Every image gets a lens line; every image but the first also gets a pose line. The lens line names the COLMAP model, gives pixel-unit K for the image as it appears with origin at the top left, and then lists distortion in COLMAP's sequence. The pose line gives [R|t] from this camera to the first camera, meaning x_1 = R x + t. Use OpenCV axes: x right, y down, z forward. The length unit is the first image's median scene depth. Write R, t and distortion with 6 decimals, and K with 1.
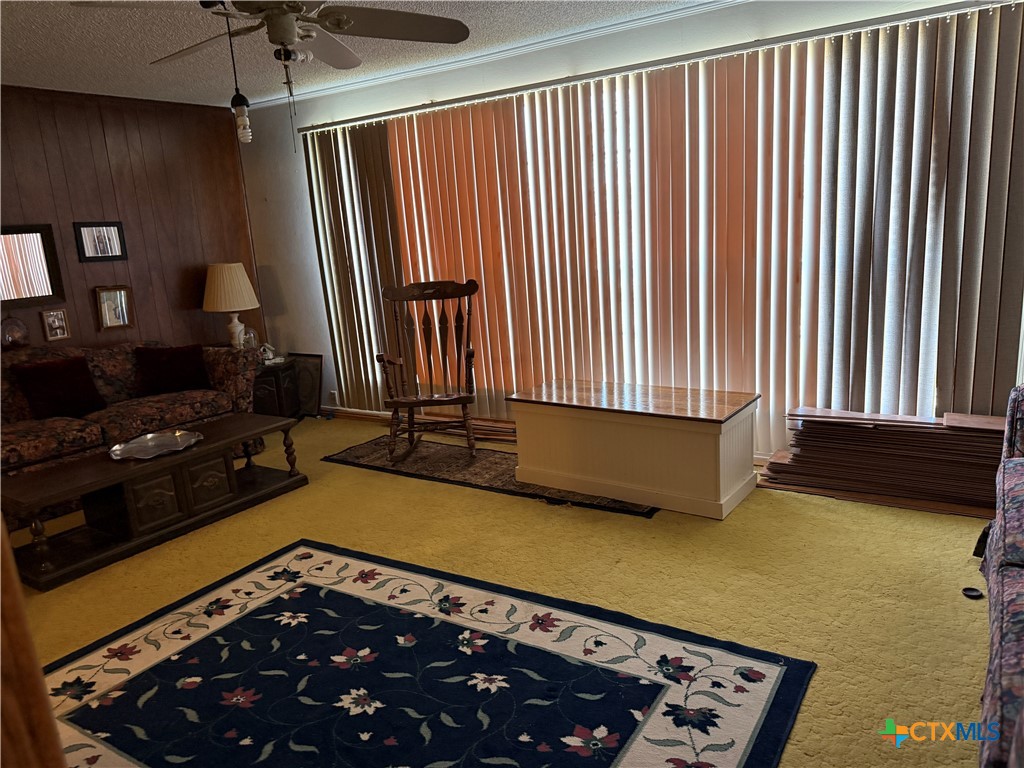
lens RADIAL K [[723.3, 0, 512.0], [0, 723.3, 384.0], [0, 0, 1]] dist [0.032995, -0.040696]
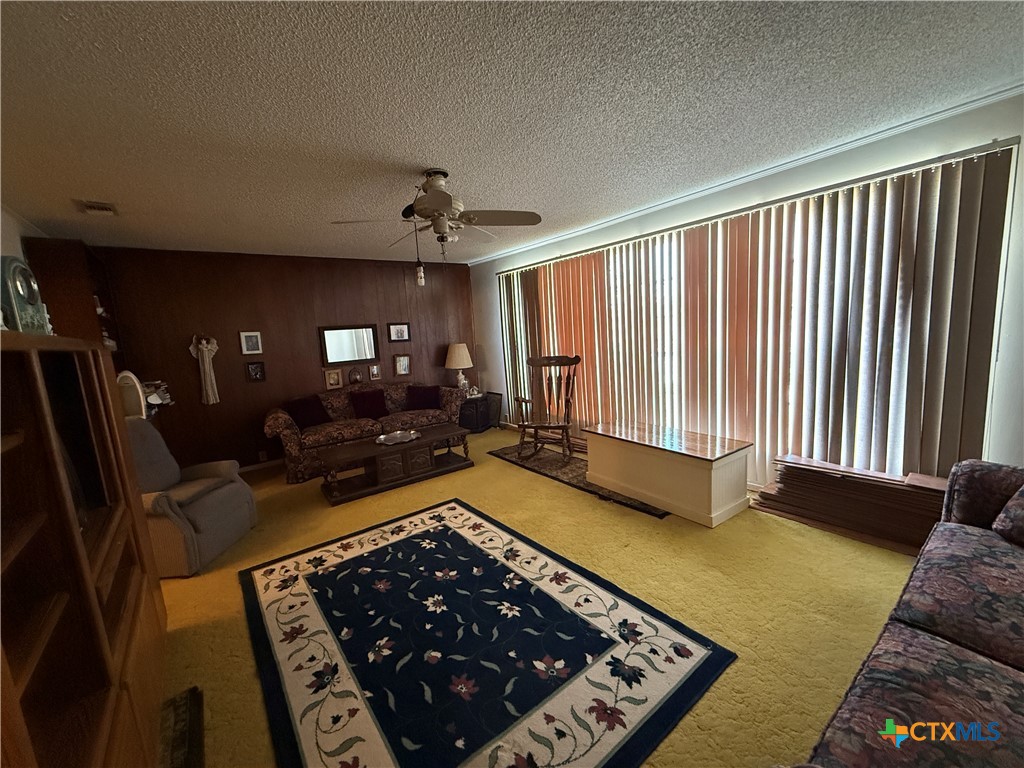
lens RADIAL K [[406.2, 0, 508.2], [0, 406.2, 382.7], [0, 0, 1]] dist [0.001303, -0.000264]
pose [[0.937657, 0.050182, -0.343920, 0.170822], [-0.071056, 0.996300, -0.048354, -0.034178], [0.340221, 0.069777, 0.937753, 0.078229]]
